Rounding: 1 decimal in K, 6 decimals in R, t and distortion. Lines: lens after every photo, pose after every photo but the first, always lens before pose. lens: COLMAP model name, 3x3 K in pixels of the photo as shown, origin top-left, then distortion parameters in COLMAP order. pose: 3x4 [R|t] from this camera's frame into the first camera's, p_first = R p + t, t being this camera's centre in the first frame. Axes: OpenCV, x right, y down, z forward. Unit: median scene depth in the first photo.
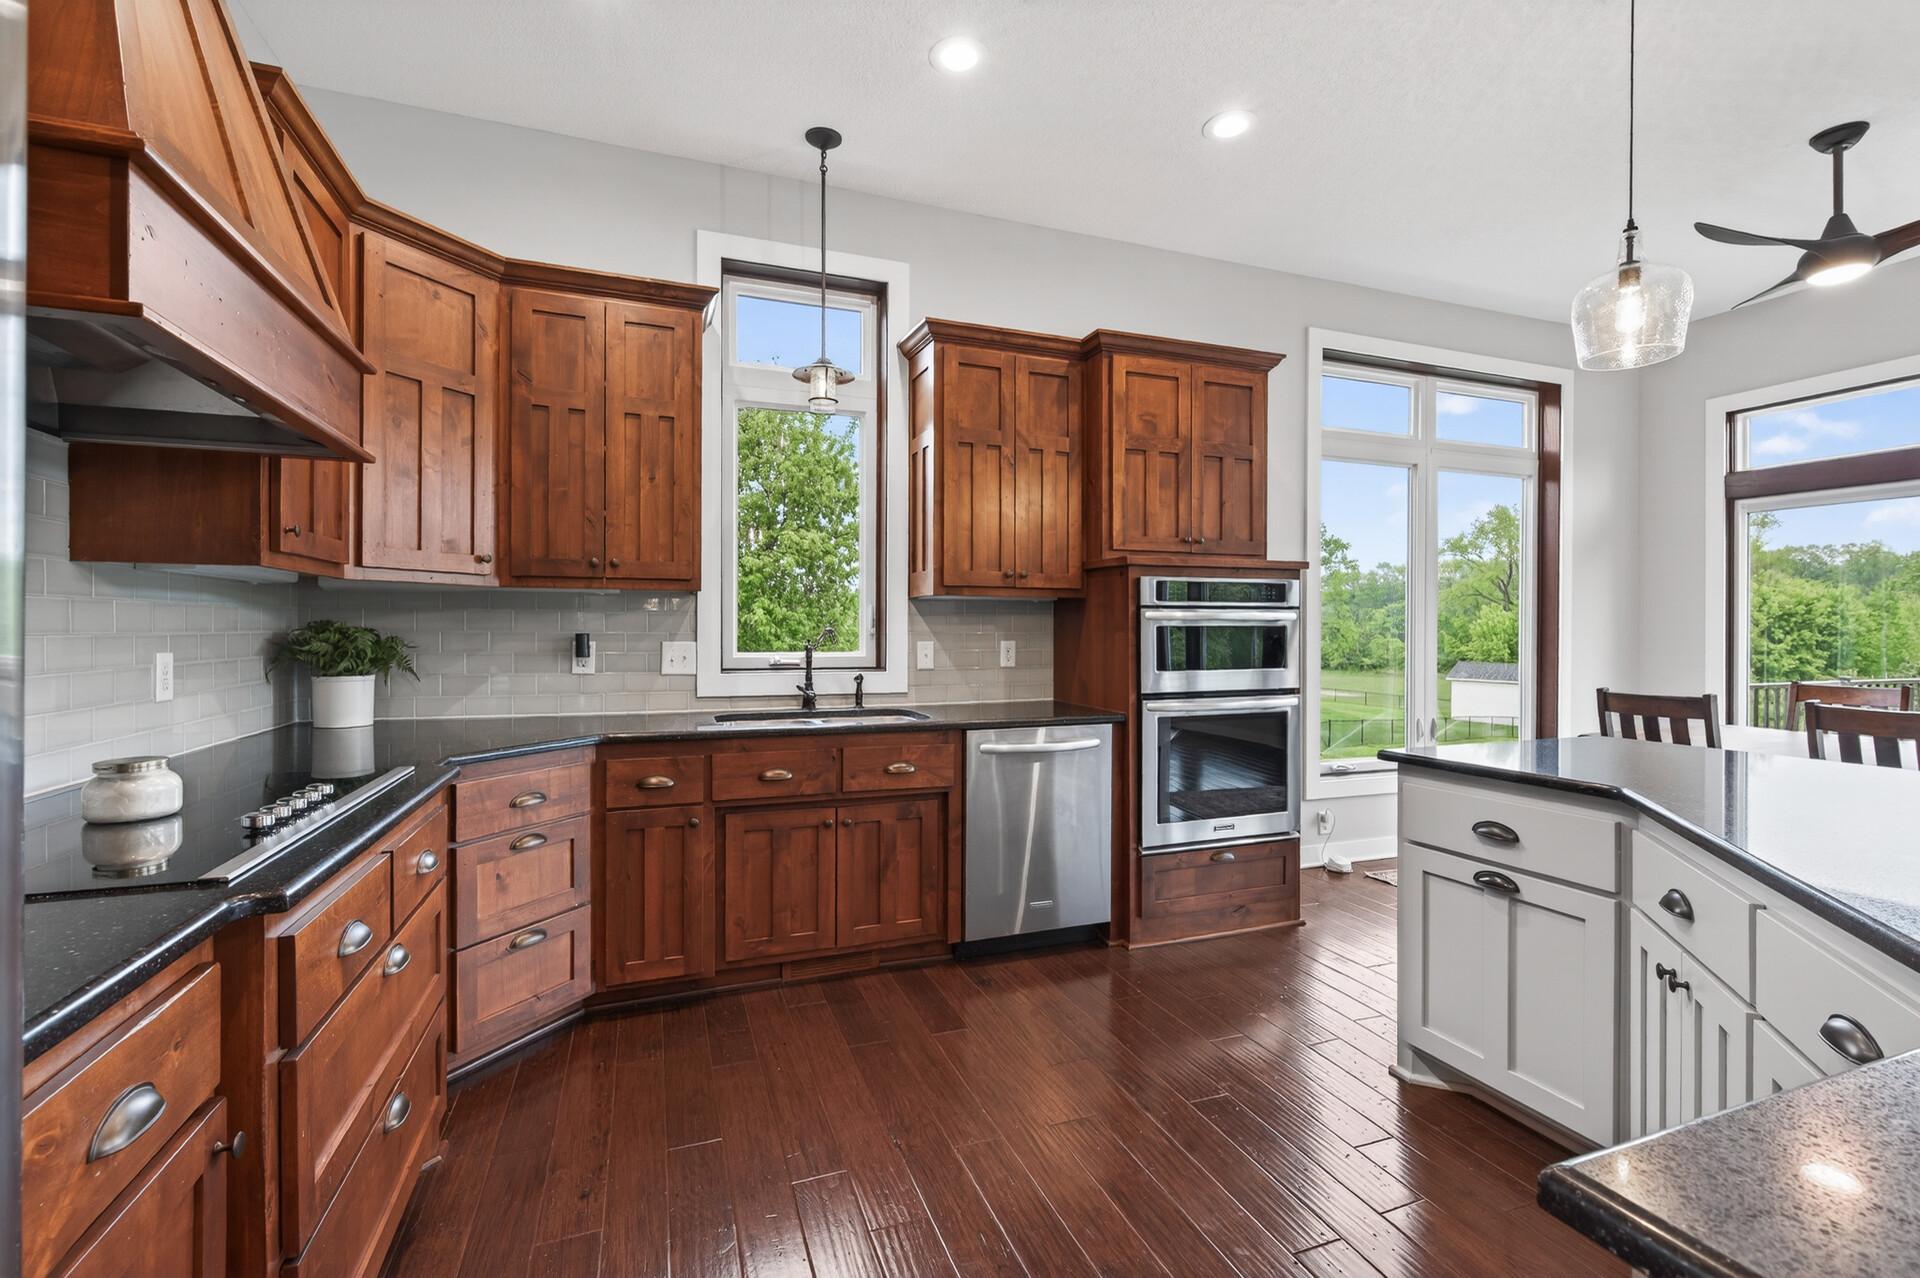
lens RADIAL K [[841.4, 0, 956.1], [0, 841.4, 632.5], [0, 0, 1]] dist [0.001231, 0.000382]
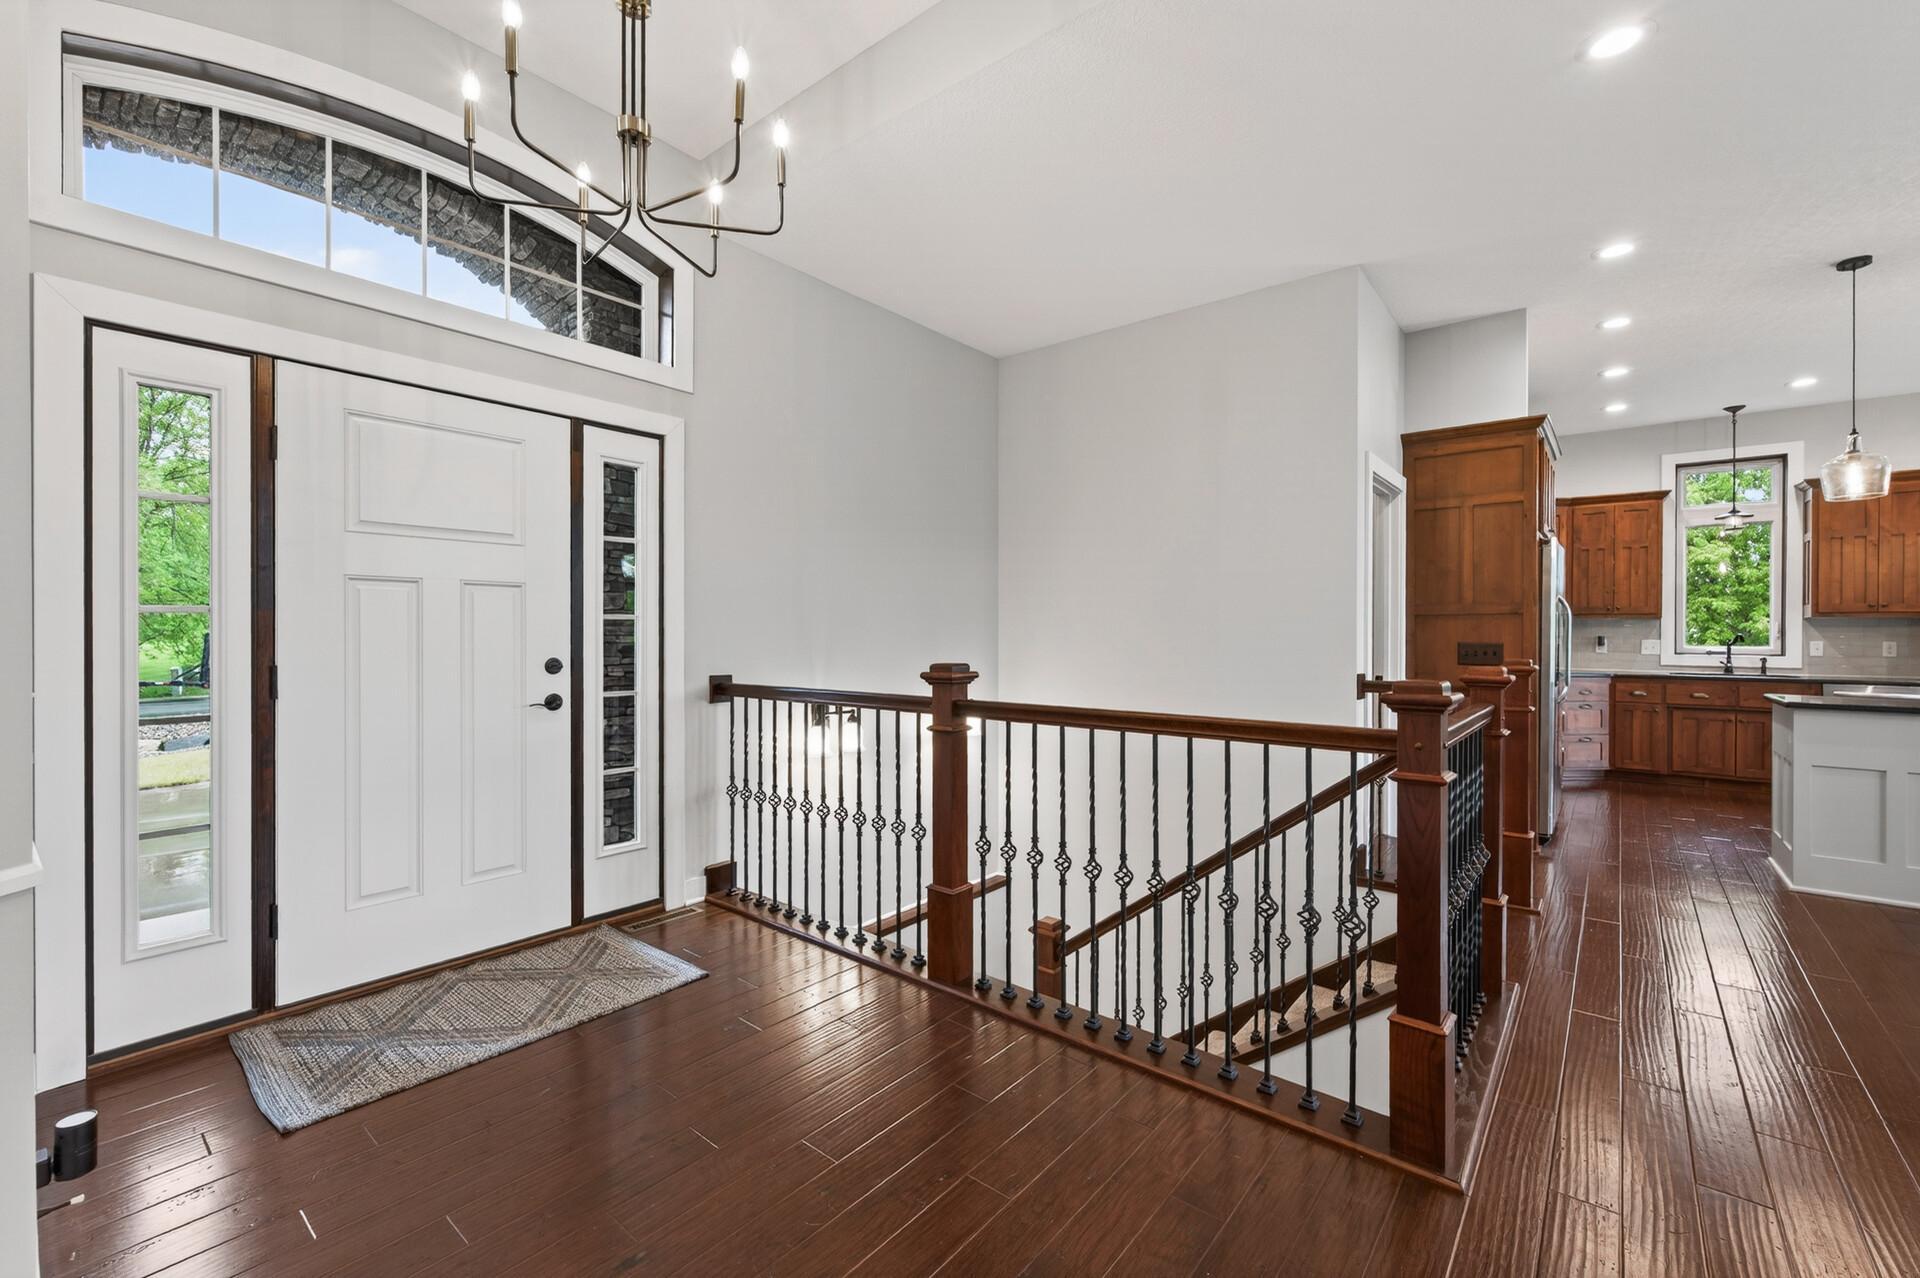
lens RADIAL K [[841.4, 0, 945.9], [0, 841.4, 637.5], [0, 0, 1]] dist [0.001231, 0.000382]
pose [[0.517383, 0.003771, -0.855746, 0.657053], [-0.004236, 0.999989, 0.001846, 0.008190], [0.855744, 0.002669, 0.517393, -1.875528]]
